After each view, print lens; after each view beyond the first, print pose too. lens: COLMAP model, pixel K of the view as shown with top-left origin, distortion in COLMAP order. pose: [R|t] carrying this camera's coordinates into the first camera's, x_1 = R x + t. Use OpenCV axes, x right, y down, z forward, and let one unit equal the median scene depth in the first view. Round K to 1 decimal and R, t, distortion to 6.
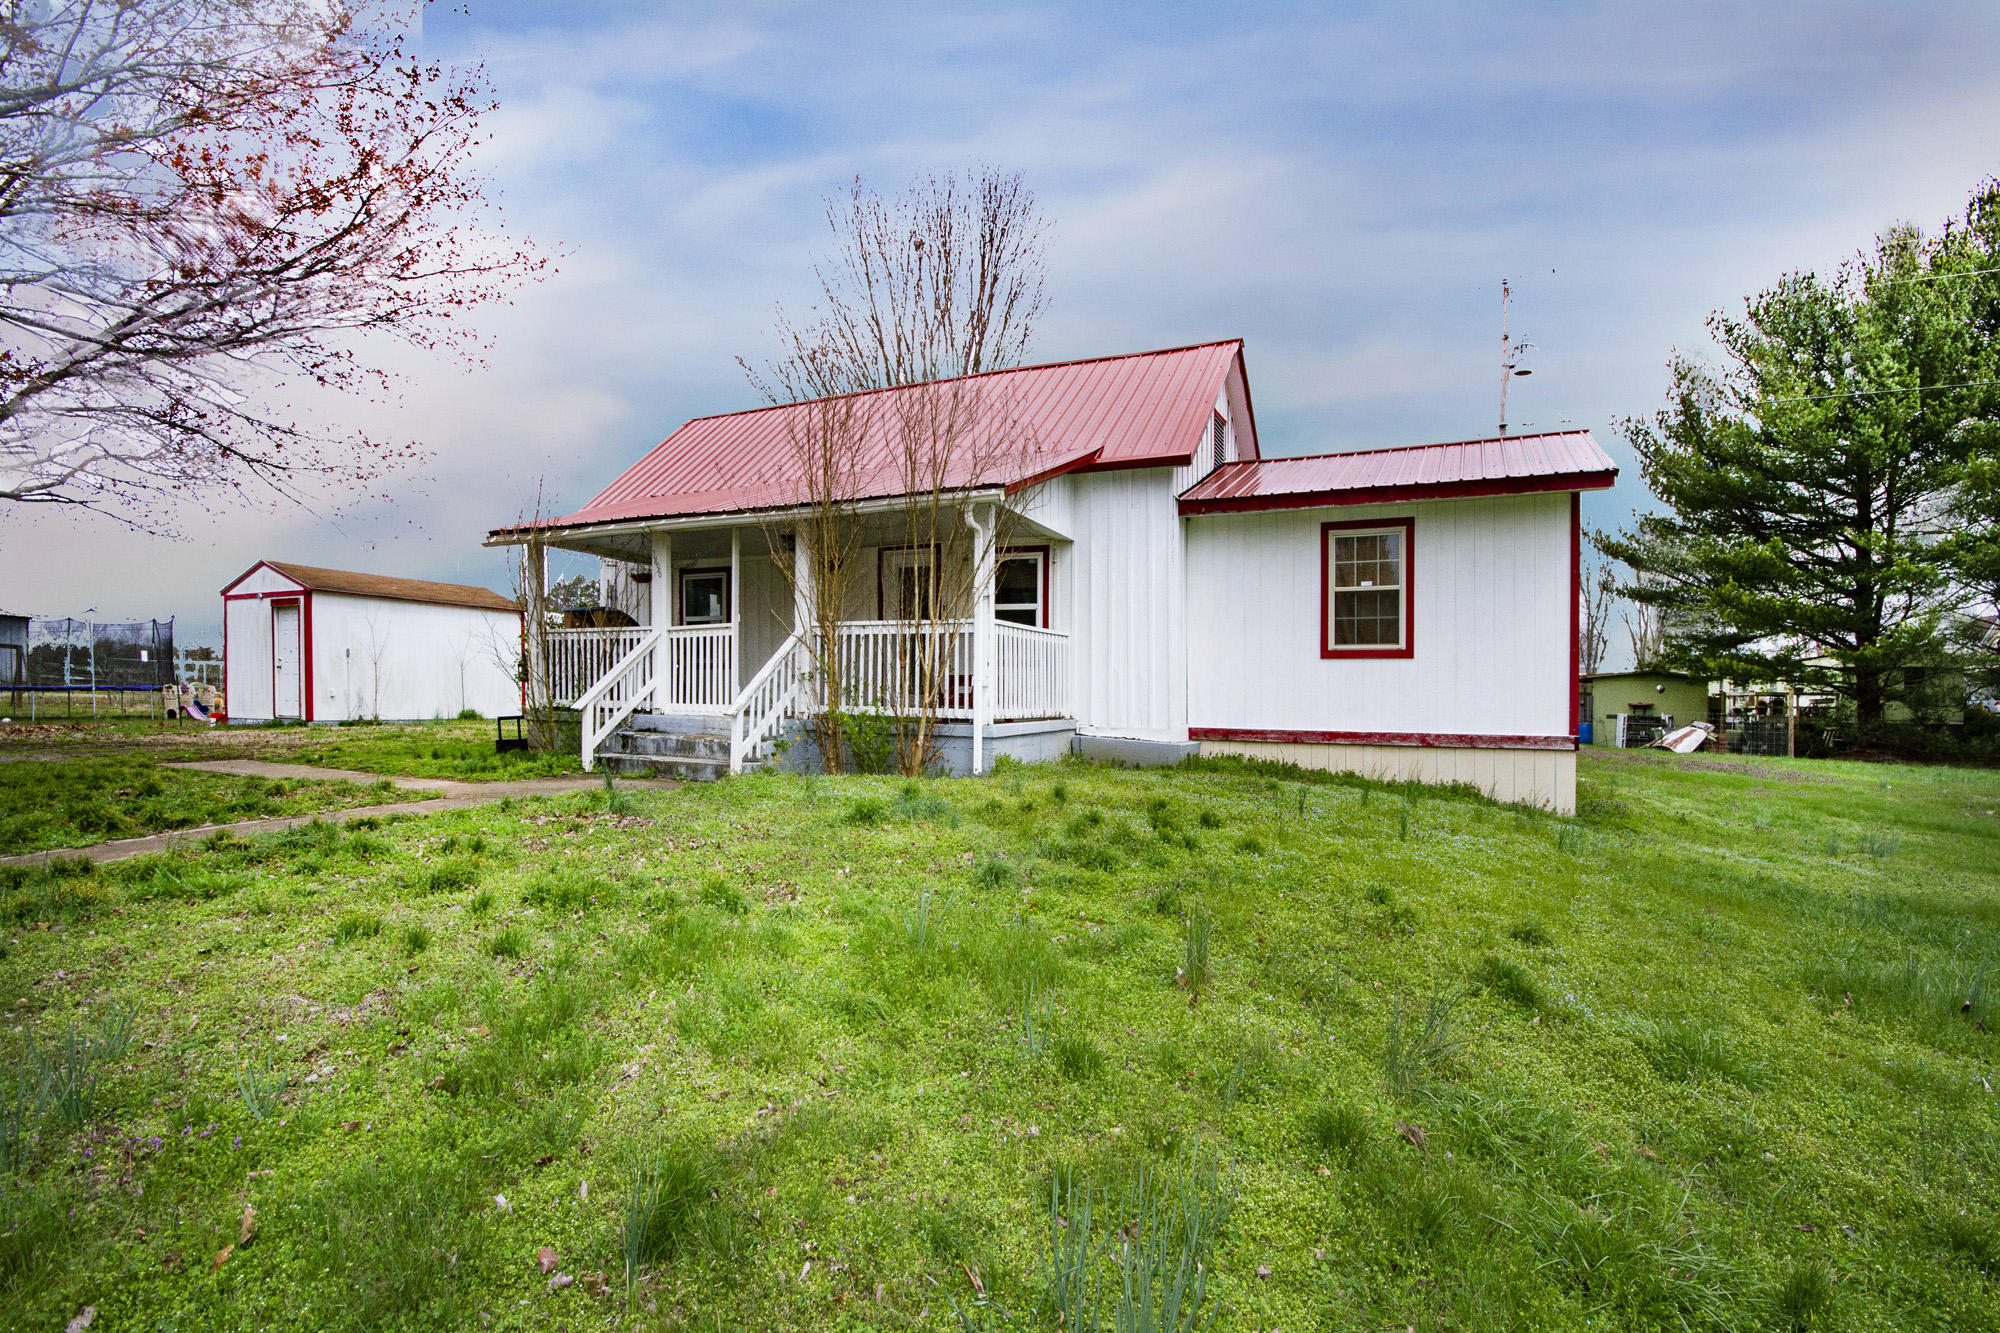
lens RADIAL K [[989.3, 0, 1035.2], [0, 989.3, 656.9], [0, 0, 1]] dist [-0.014001, -0.000065]
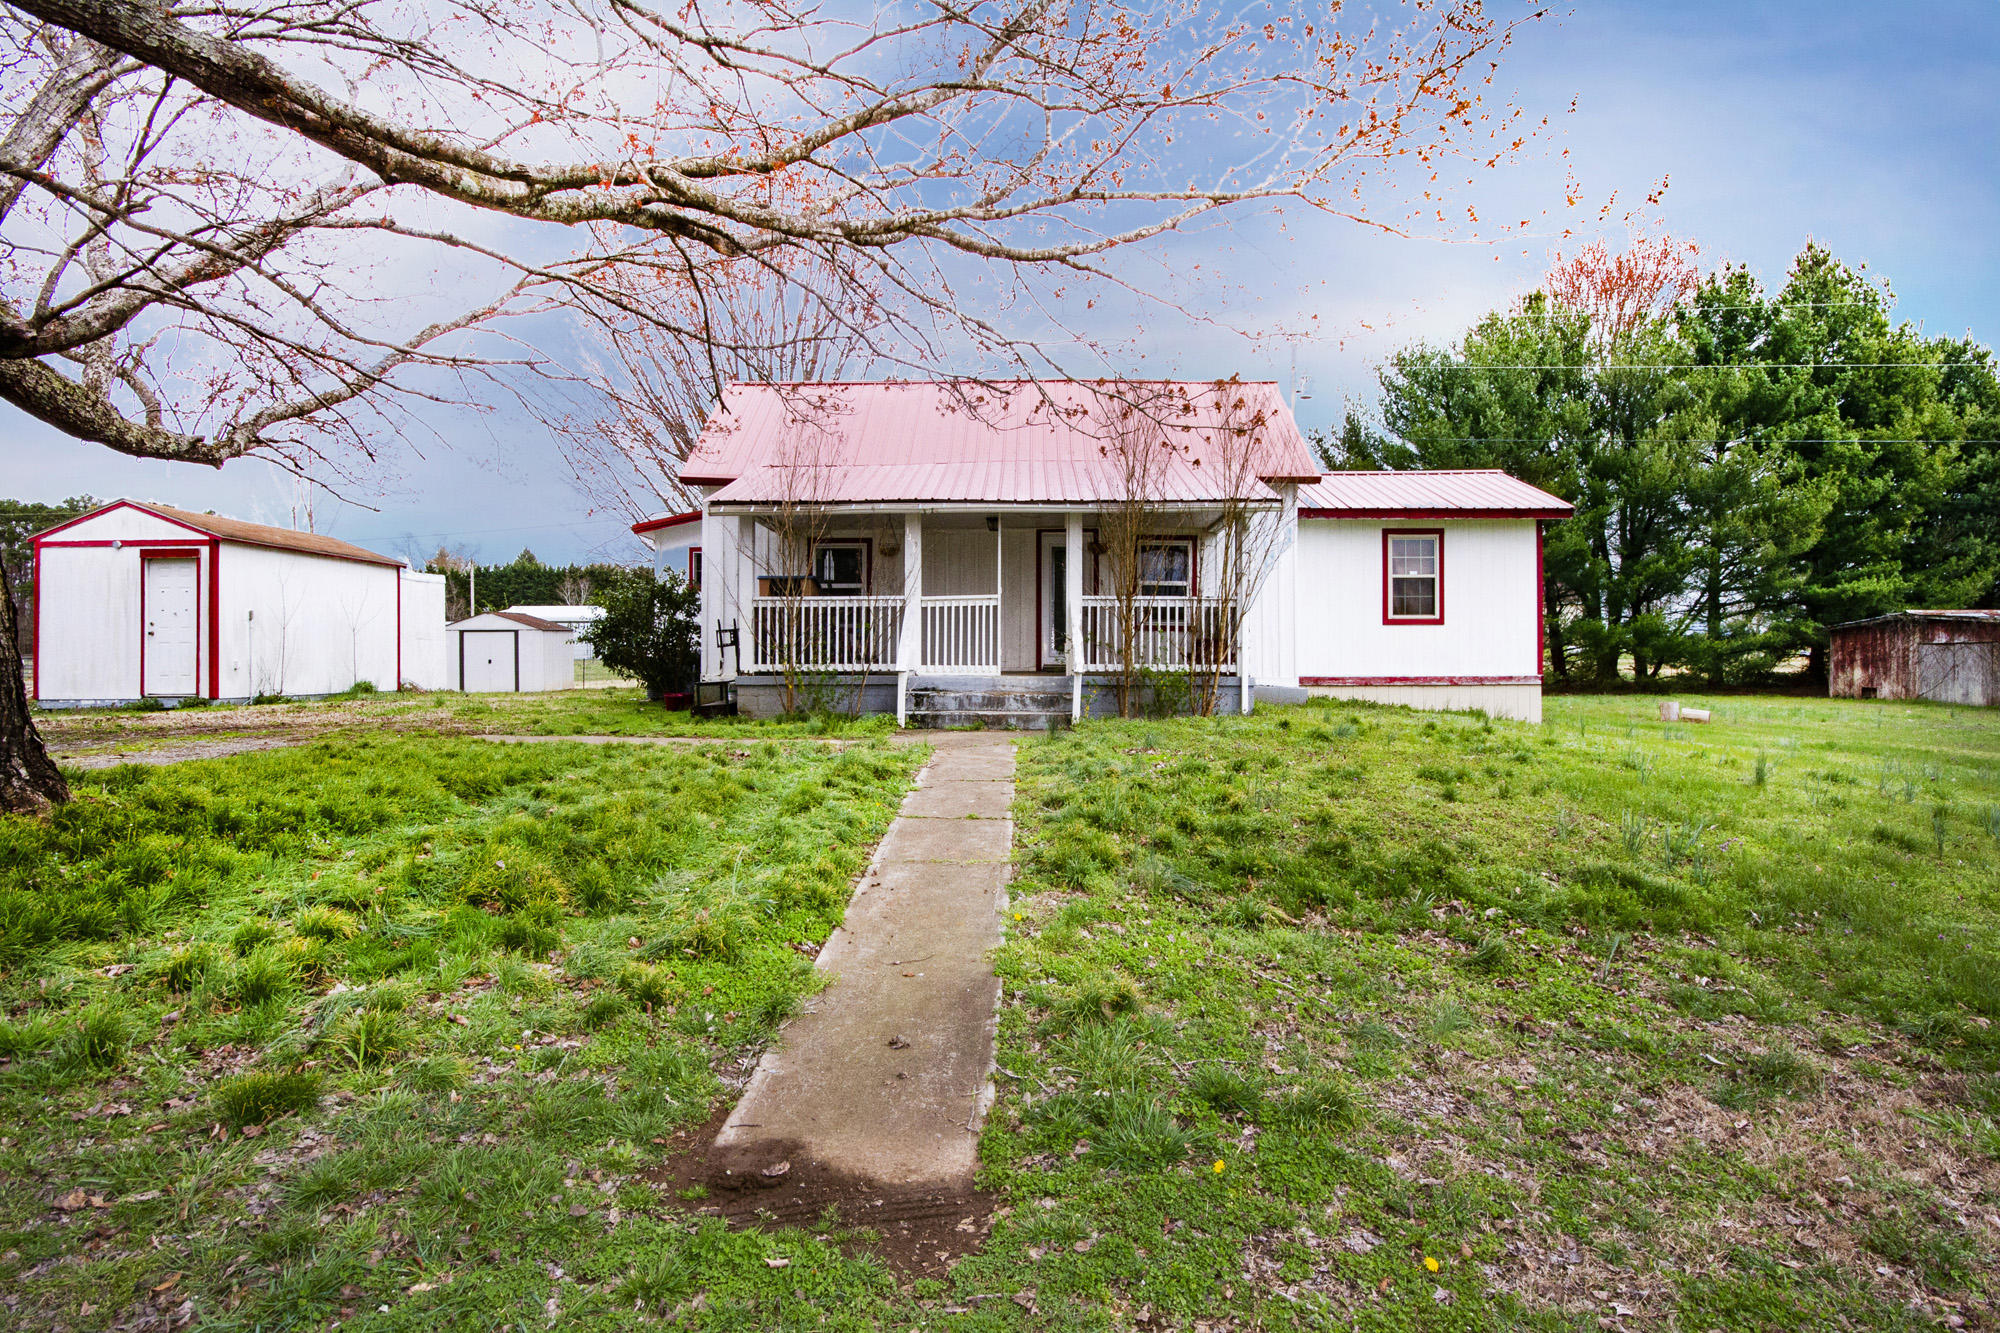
lens RADIAL K [[1036.0, 0, 1001.1], [0, 1036.0, 642.4], [0, 0, 1]] dist [-0.000179, -0.000295]
pose [[0.902390, -0.009457, 0.430816, -0.834138], [-0.002704, 0.999615, 0.027606, -0.012734], [-0.430911, -0.026077, 0.902018, -0.099835]]
